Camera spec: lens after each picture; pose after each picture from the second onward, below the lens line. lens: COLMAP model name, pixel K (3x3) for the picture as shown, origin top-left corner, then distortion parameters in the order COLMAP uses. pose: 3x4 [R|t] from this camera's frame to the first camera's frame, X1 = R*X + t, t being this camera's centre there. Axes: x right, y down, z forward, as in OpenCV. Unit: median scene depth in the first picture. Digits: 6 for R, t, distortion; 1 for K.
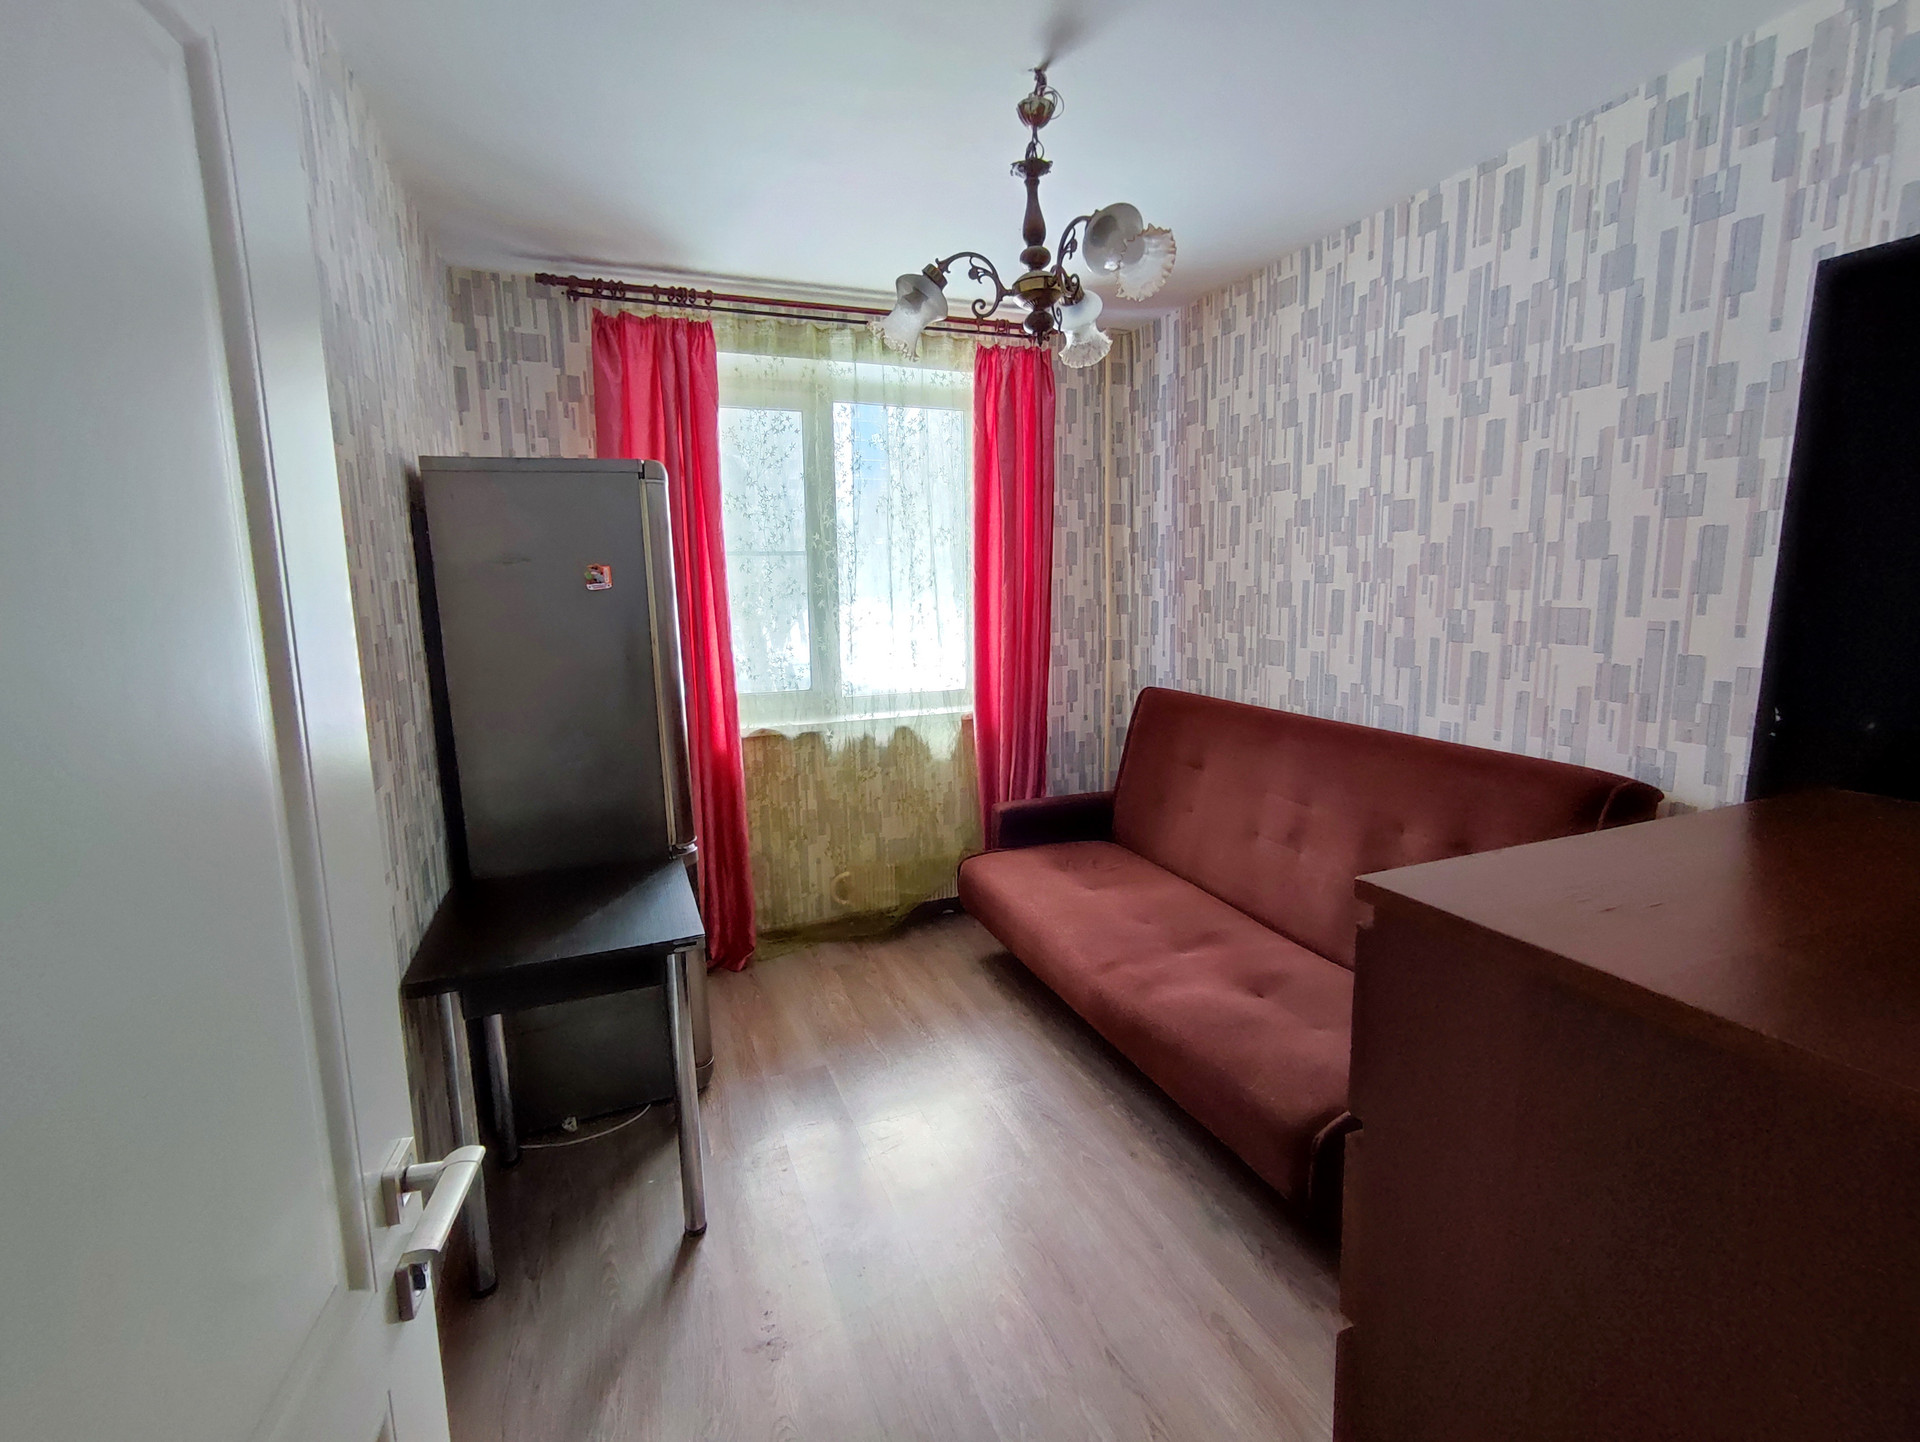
lens RADIAL K [[868.7, 0, 960.0], [0, 868.7, 721.0], [0, 0, 1]] dist [-0.025230, 0.018628]
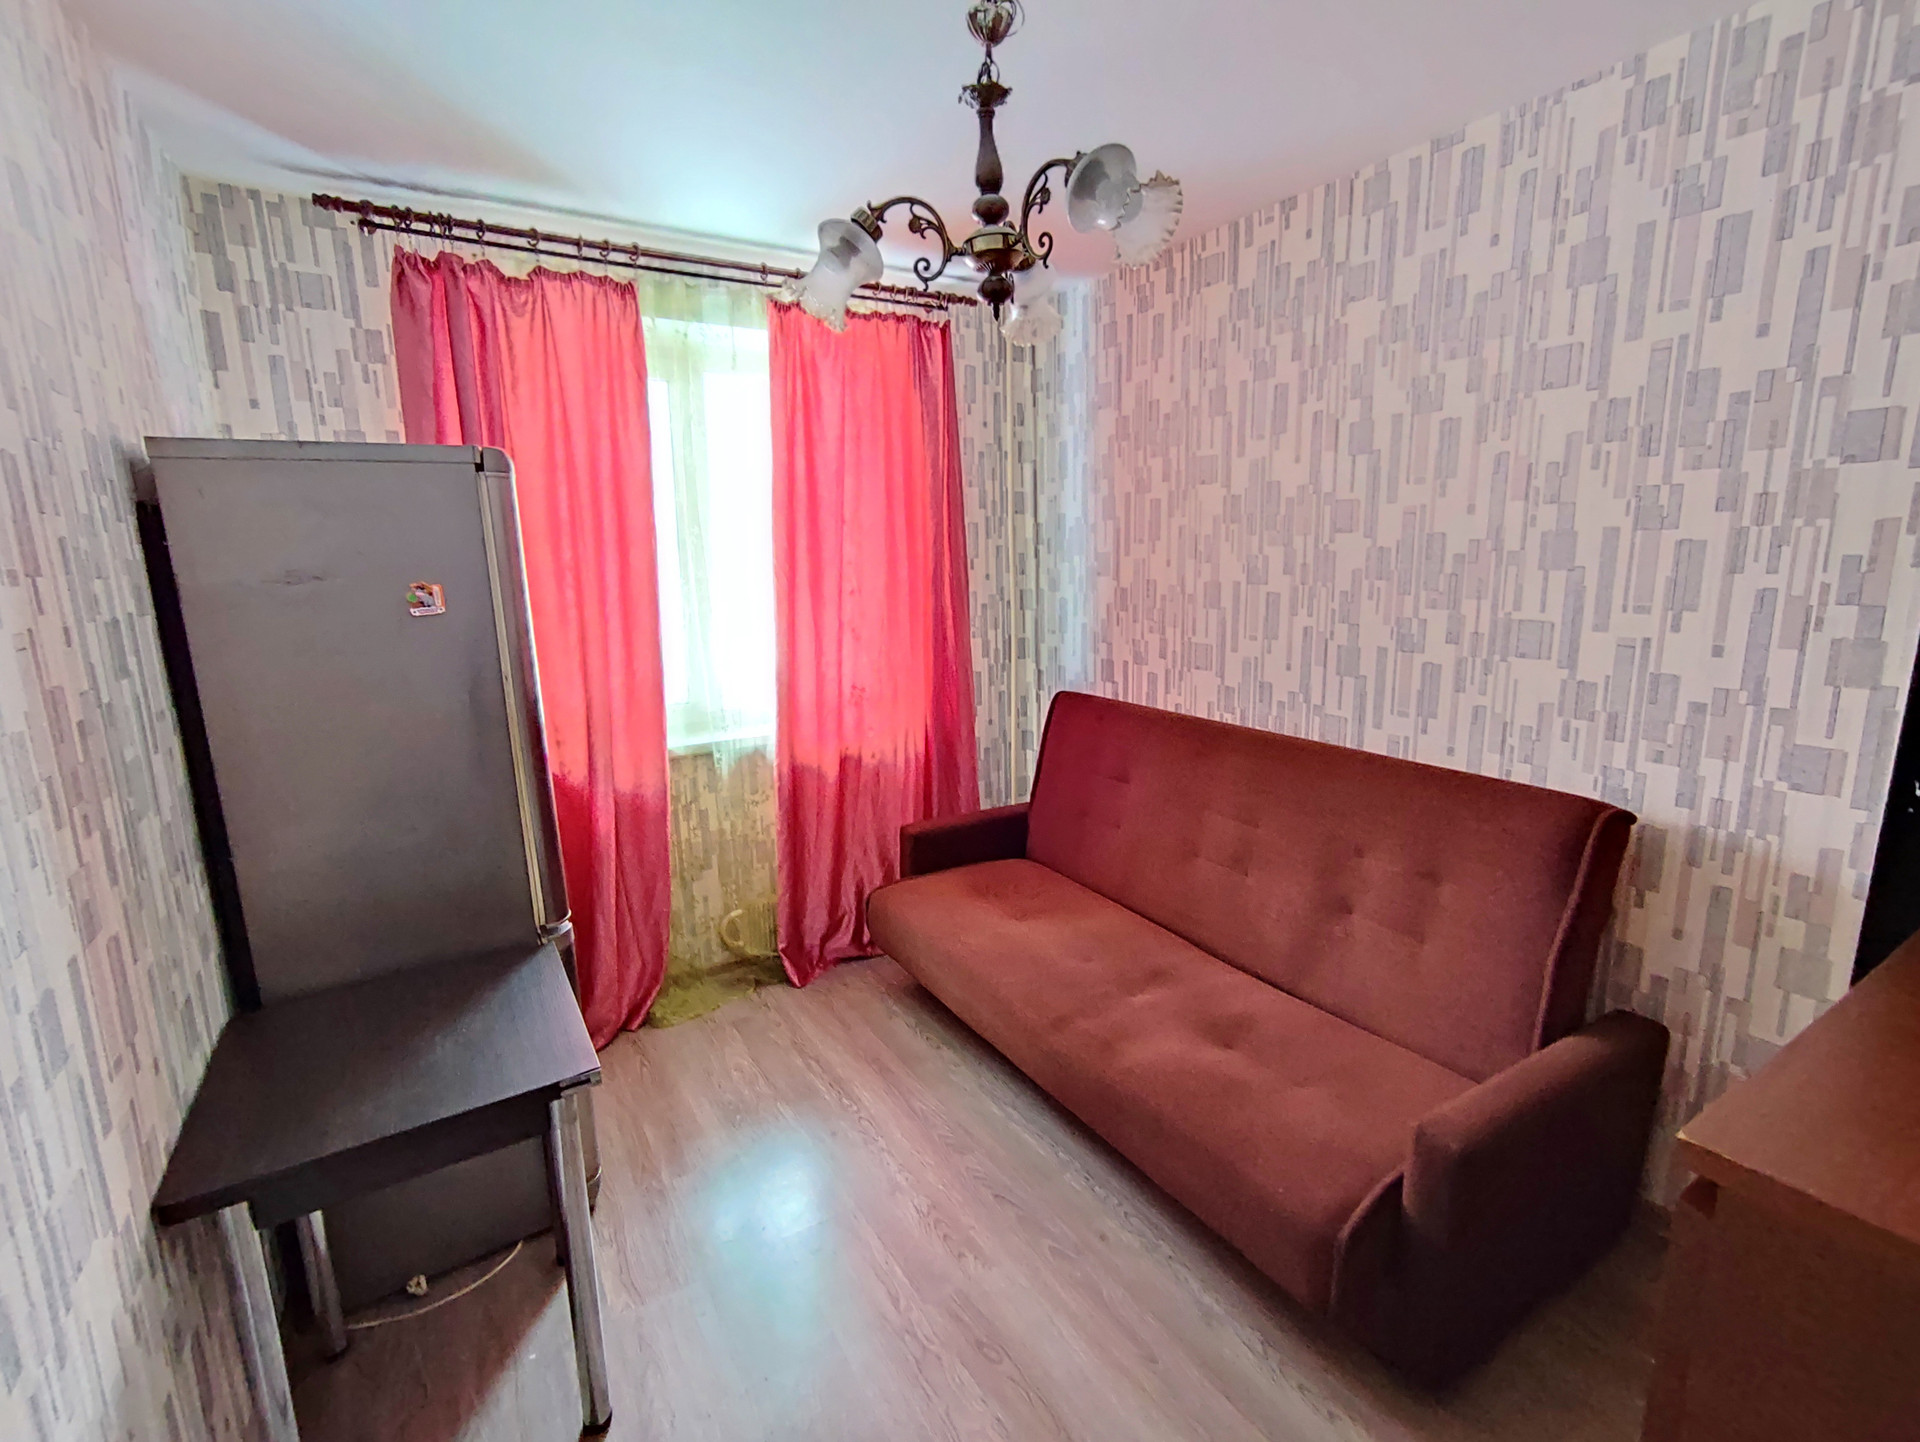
lens RADIAL K [[868.7, 0, 960.0], [0, 868.7, 721.0], [0, 0, 1]] dist [-0.025230, 0.018628]
pose [[0.985884, -0.032862, 0.164175, -0.072922], [0.027681, 0.999047, 0.033742, -0.065590], [-0.165127, -0.028721, 0.985854, 0.149761]]
